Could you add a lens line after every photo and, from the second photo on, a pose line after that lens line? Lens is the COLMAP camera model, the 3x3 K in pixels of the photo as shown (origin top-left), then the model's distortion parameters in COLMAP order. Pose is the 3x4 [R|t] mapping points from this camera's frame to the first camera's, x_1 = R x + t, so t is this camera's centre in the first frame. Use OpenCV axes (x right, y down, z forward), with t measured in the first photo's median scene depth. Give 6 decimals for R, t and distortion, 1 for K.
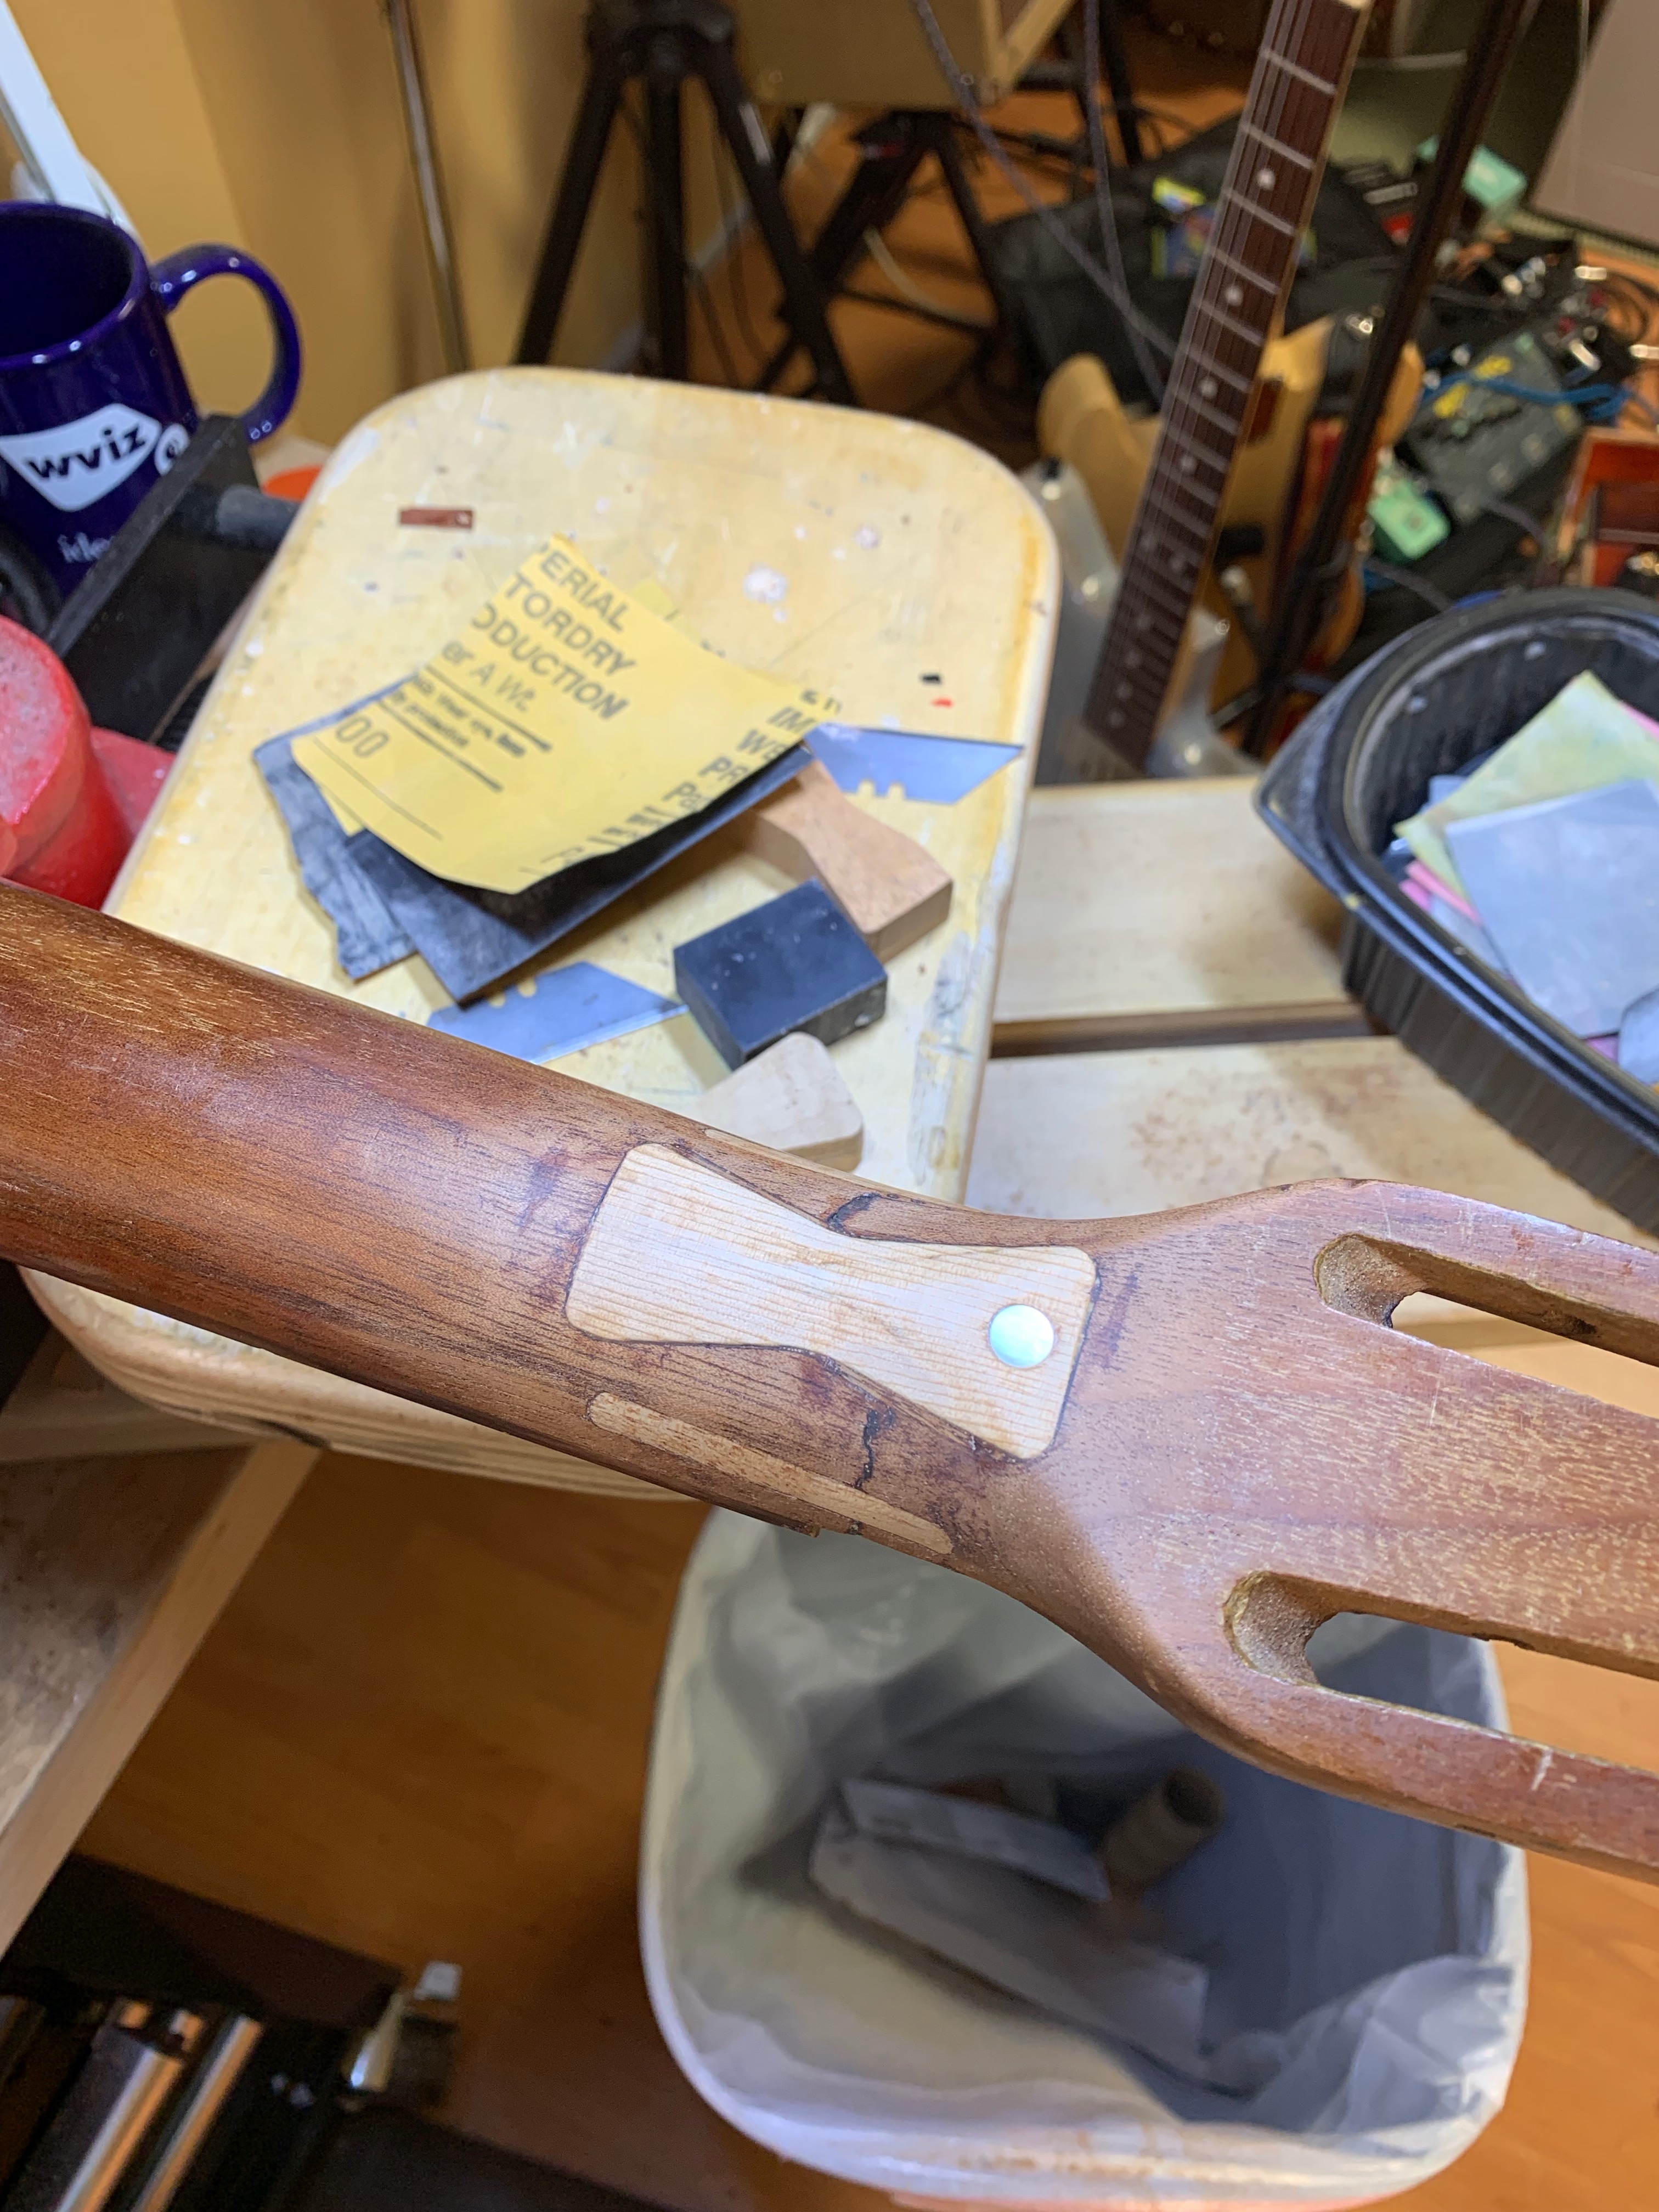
lens RADIAL K [[1684.1, 0, 839.7], [0, 1684.1, 1115.3], [0, 0, 1]] dist [0.068713, -0.143035]
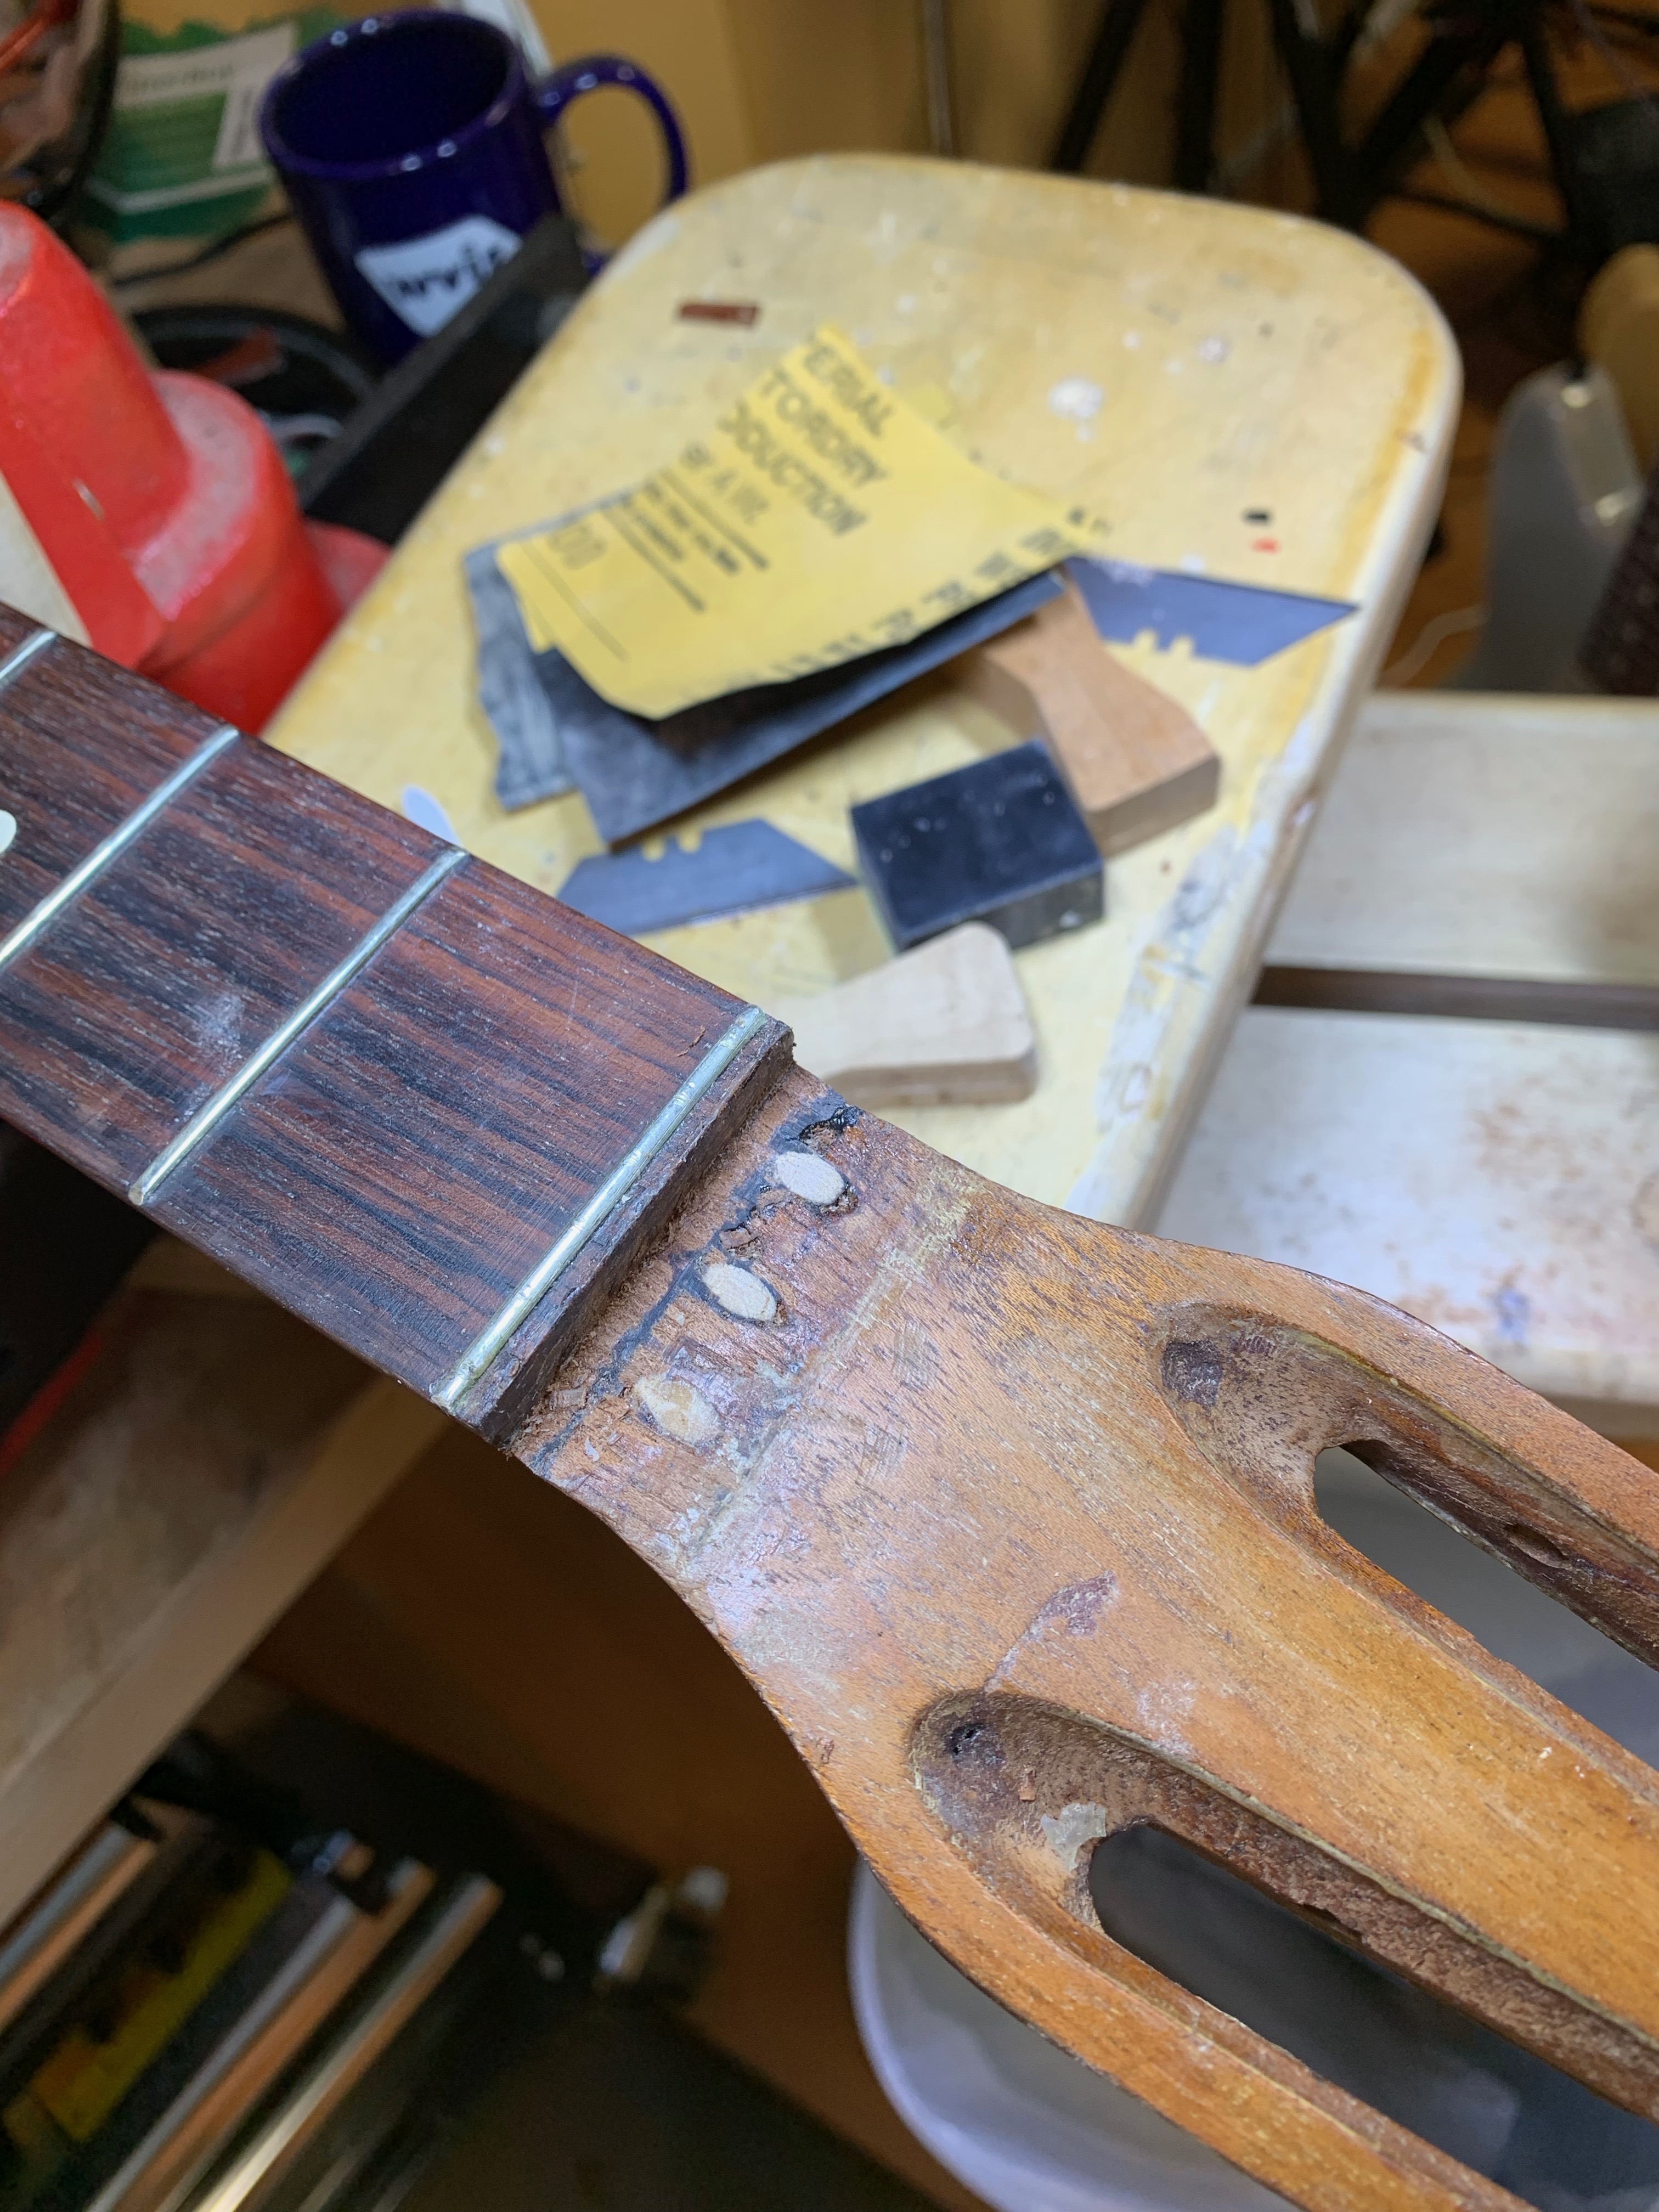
lens RADIAL K [[1731.2, 0, 829.5], [0, 1731.2, 1106.0], [0, 0, 1]] dist [-0.029165, 0.011826]
pose [[0.955779, 0.138160, -0.259613, 0.115821], [-0.131468, 0.990385, 0.043052, 0.009244], [0.263065, -0.007017, 0.964753, 0.167820]]
